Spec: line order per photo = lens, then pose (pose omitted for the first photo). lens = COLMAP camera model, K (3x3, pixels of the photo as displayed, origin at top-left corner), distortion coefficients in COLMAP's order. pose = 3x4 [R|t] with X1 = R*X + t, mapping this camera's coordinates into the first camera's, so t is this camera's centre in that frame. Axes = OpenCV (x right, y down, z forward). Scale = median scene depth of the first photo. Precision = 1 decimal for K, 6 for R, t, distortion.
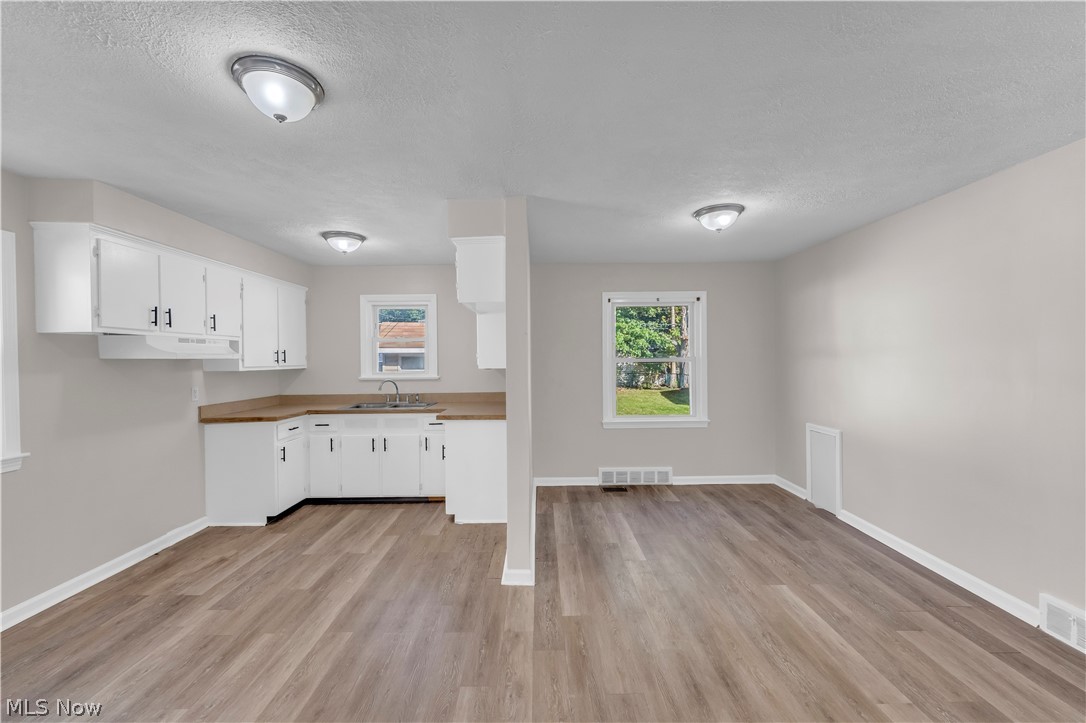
lens RADIAL K [[441.4, 0, 543.0], [0, 441.4, 363.5], [0, 0, 1]] dist [-0.000547, -0.000211]
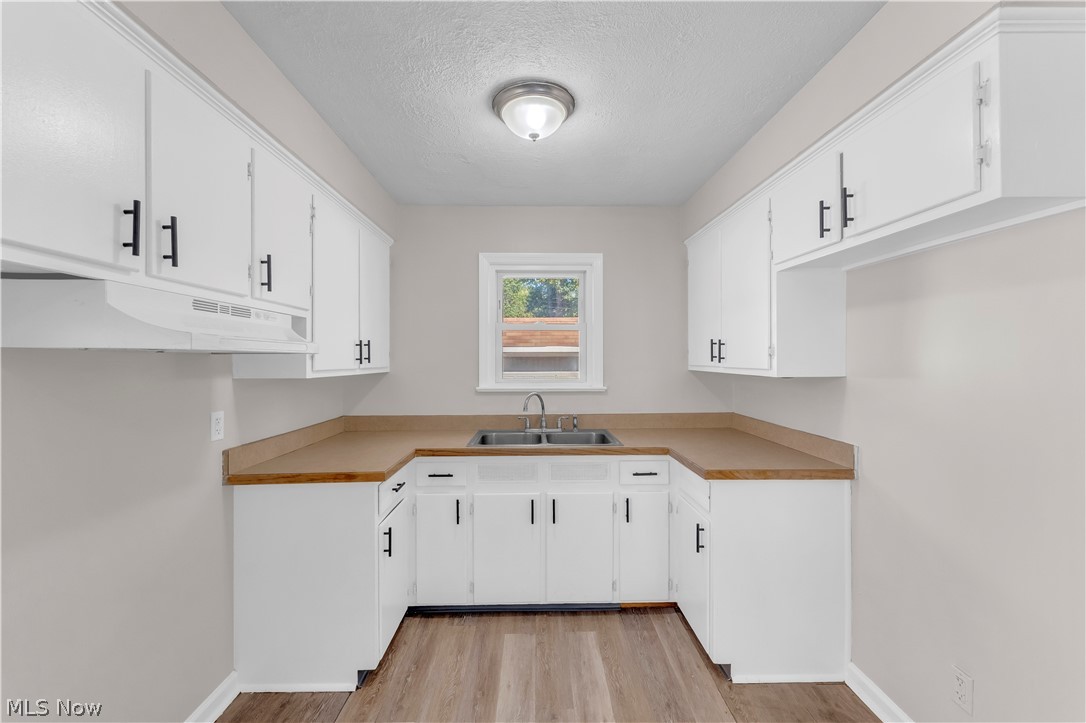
lens RADIAL K [[441.4, 0, 542.4], [0, 441.4, 361.5], [0, 0, 1]] dist [-0.000547, -0.000211]
pose [[0.999829, 0.006903, 0.017130, -0.429253], [-0.006727, 0.999924, -0.010310, 0.001312], [-0.017200, 0.010193, 0.999800, 0.495081]]
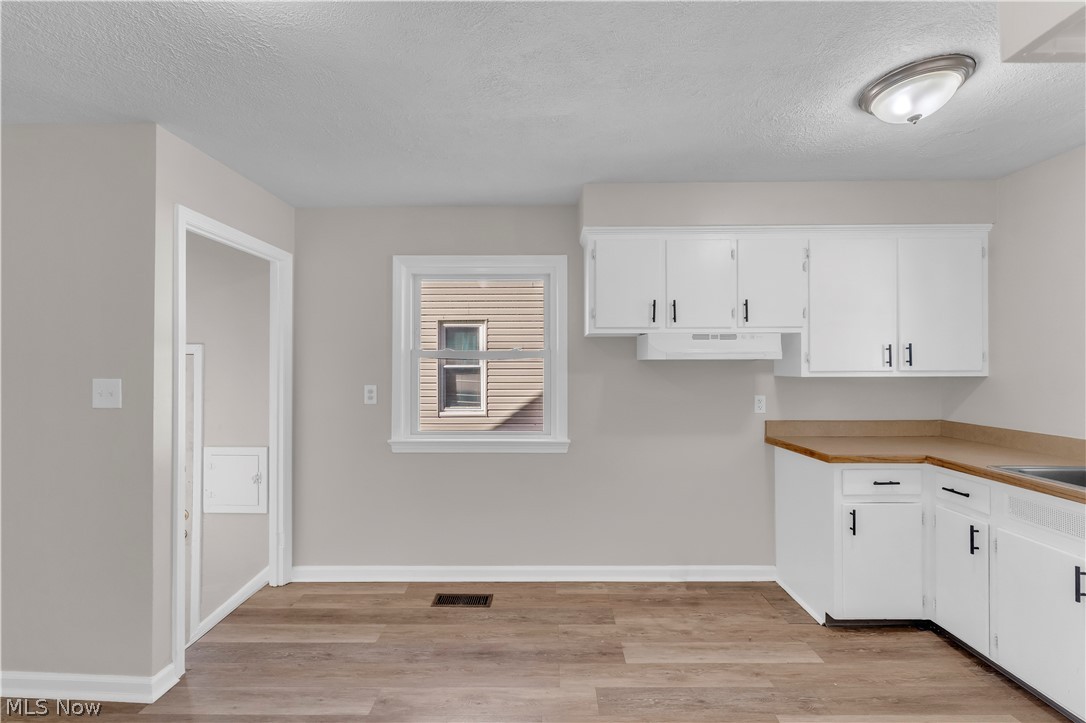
lens RADIAL K [[441.4, 0, 541.3], [0, 441.4, 363.4], [0, 0, 1]] dist [-0.000547, -0.000211]
pose [[-0.015954, 0.005072, -0.999860, 0.001573], [-0.006522, 0.999965, 0.005176, -0.004841], [0.999851, 0.006604, -0.015920, 0.607401]]
